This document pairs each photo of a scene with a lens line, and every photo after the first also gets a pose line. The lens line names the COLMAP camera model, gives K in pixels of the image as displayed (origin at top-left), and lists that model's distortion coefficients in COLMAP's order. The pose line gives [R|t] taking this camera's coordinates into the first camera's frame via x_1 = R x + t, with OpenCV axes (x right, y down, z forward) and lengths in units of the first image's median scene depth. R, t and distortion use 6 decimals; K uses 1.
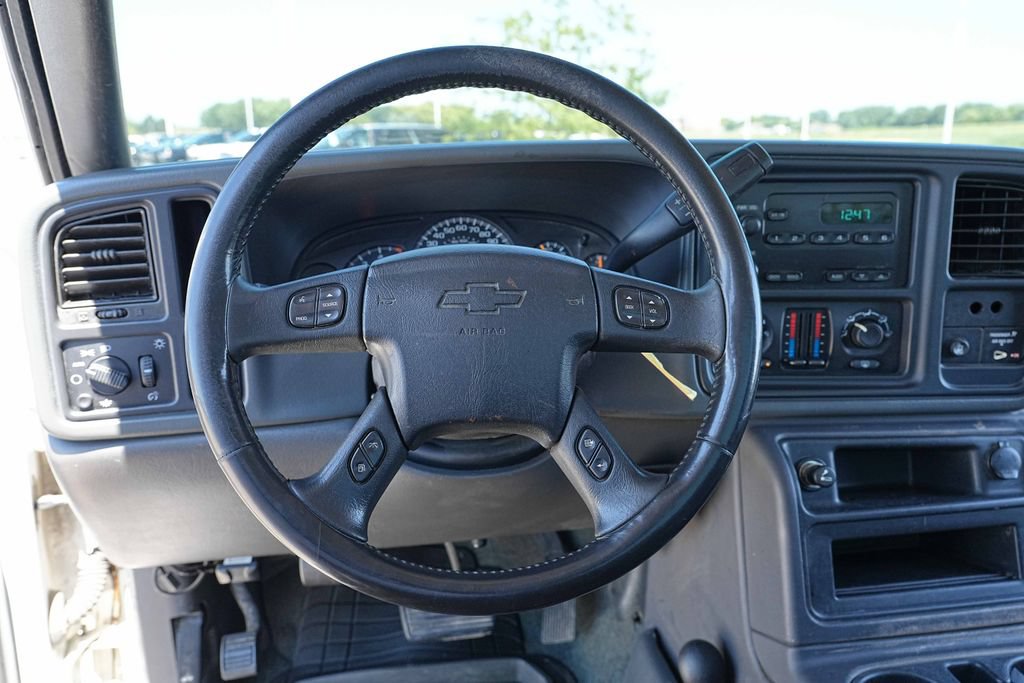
lens RADIAL K [[765.2, 0, 512.0], [0, 765.2, 341.5], [0, 0, 1]] dist [-0.004211, -0.003758]
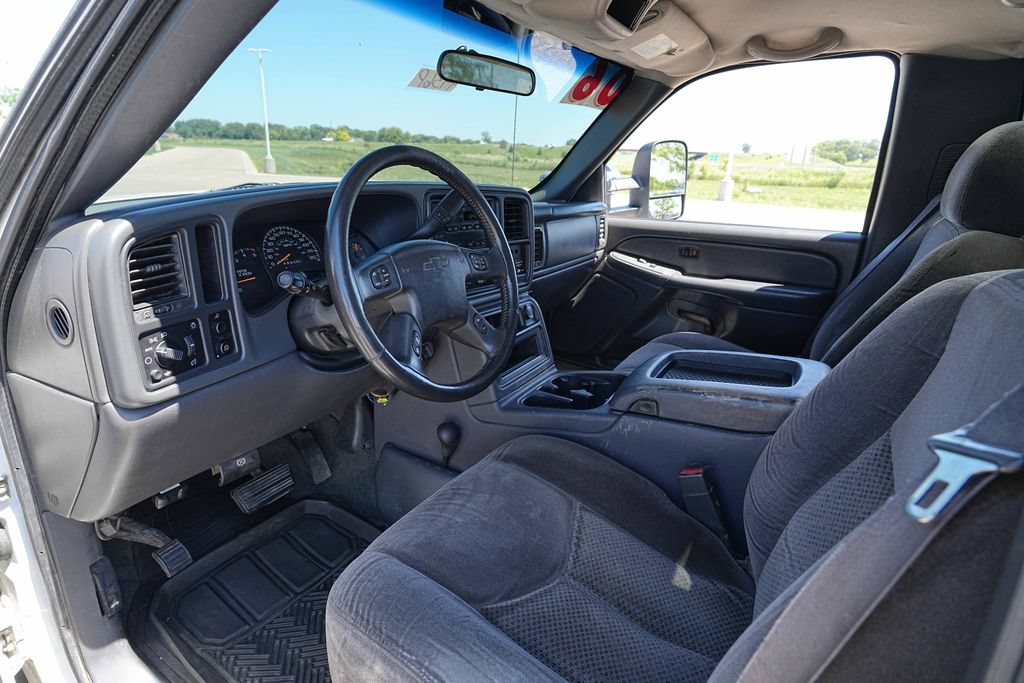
lens RADIAL K [[554.5, 0, 513.0], [0, 554.5, 342.8], [0, 0, 1]] dist [-0.004976, -0.001640]
pose [[0.608483, -0.213890, 0.764199, -0.882081], [0.150114, 0.976629, 0.153821, -0.035183], [-0.779240, 0.021120, 0.626370, -0.131626]]
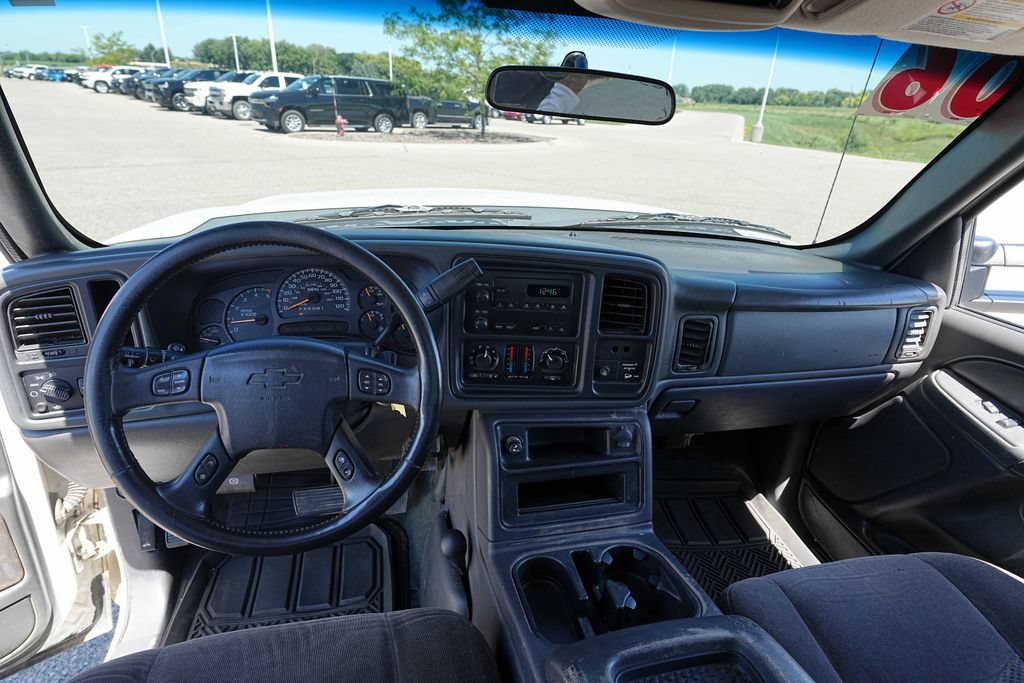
lens RADIAL K [[554.5, 0, 513.0], [0, 554.5, 342.8], [0, 0, 1]] dist [-0.004976, -0.001640]
pose [[0.992543, 0.023249, 0.119657, 0.249759], [-0.043078, 0.985200, 0.165909, -0.268533], [-0.114029, -0.169826, 0.978855, -0.186049]]
